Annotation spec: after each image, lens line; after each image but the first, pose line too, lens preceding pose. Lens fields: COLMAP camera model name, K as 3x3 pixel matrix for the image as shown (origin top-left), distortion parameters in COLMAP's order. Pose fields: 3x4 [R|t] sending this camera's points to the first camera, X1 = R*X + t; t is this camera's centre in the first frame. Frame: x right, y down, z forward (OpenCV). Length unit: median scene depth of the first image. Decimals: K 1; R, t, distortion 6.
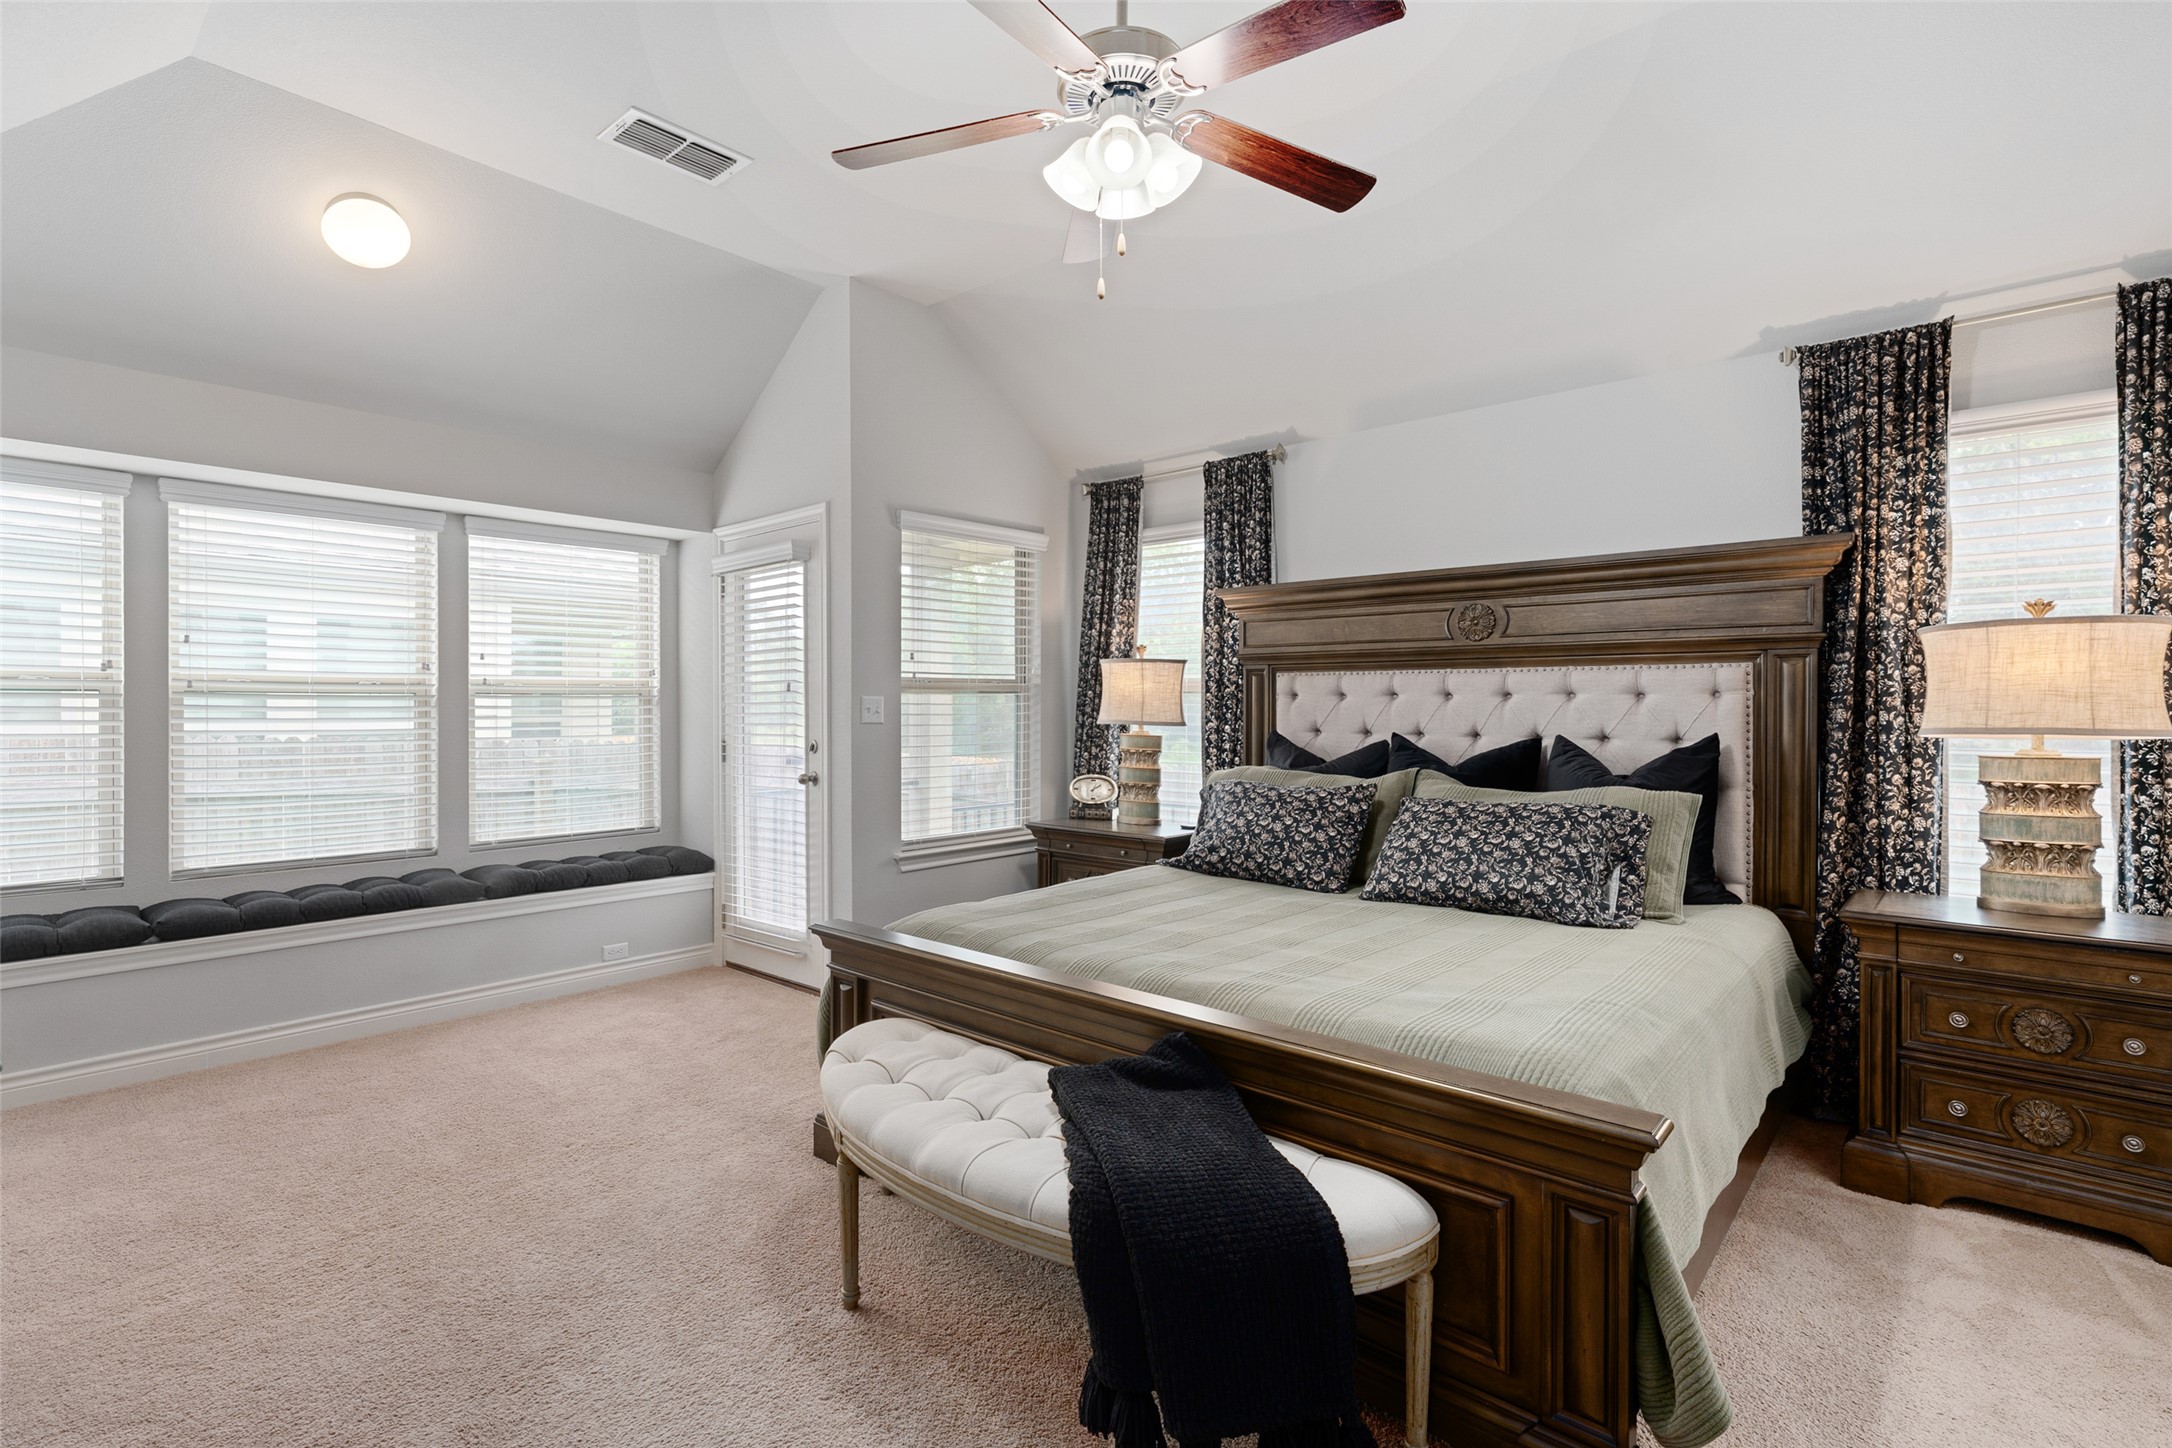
lens RADIAL K [[1022.0, 0, 1079.9], [0, 1022.0, 712.3], [0, 0, 1]] dist [-0.001169, 0.000748]
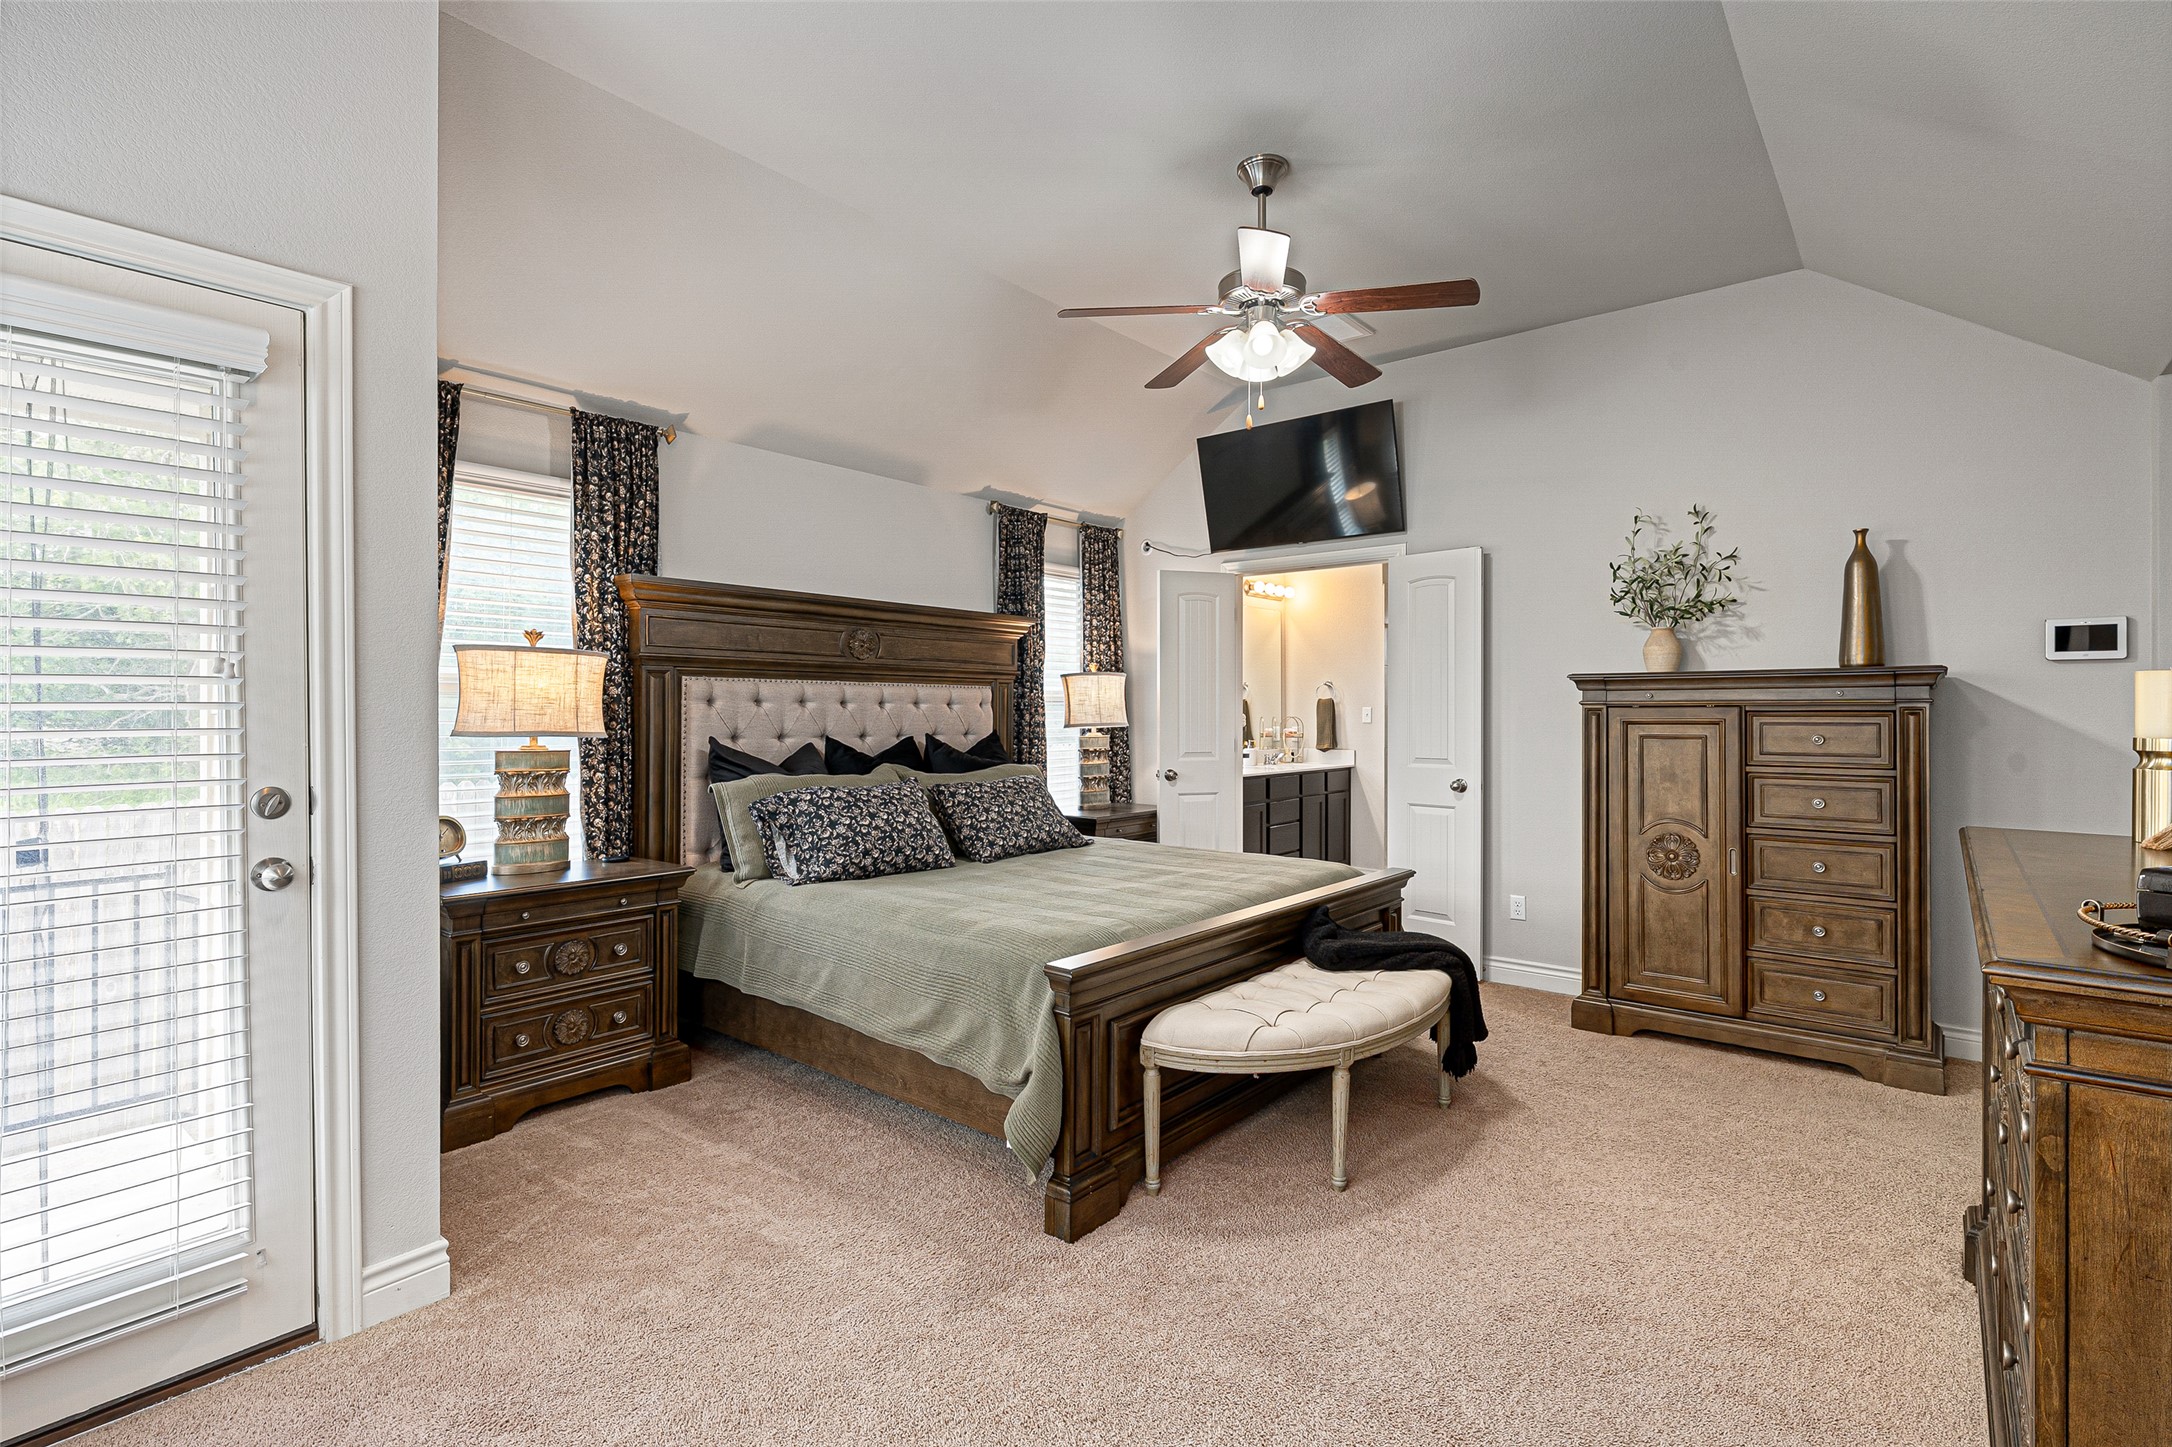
lens RADIAL K [[1022.0, 0, 1084.8], [0, 1022.0, 704.4], [0, 0, 1]] dist [-0.001169, 0.000748]
pose [[-0.040460, 0.007921, 0.999150, -0.798190], [0.003608, 0.999963, -0.007781, -0.004834], [-0.999175, 0.003290, -0.040487, 0.728593]]
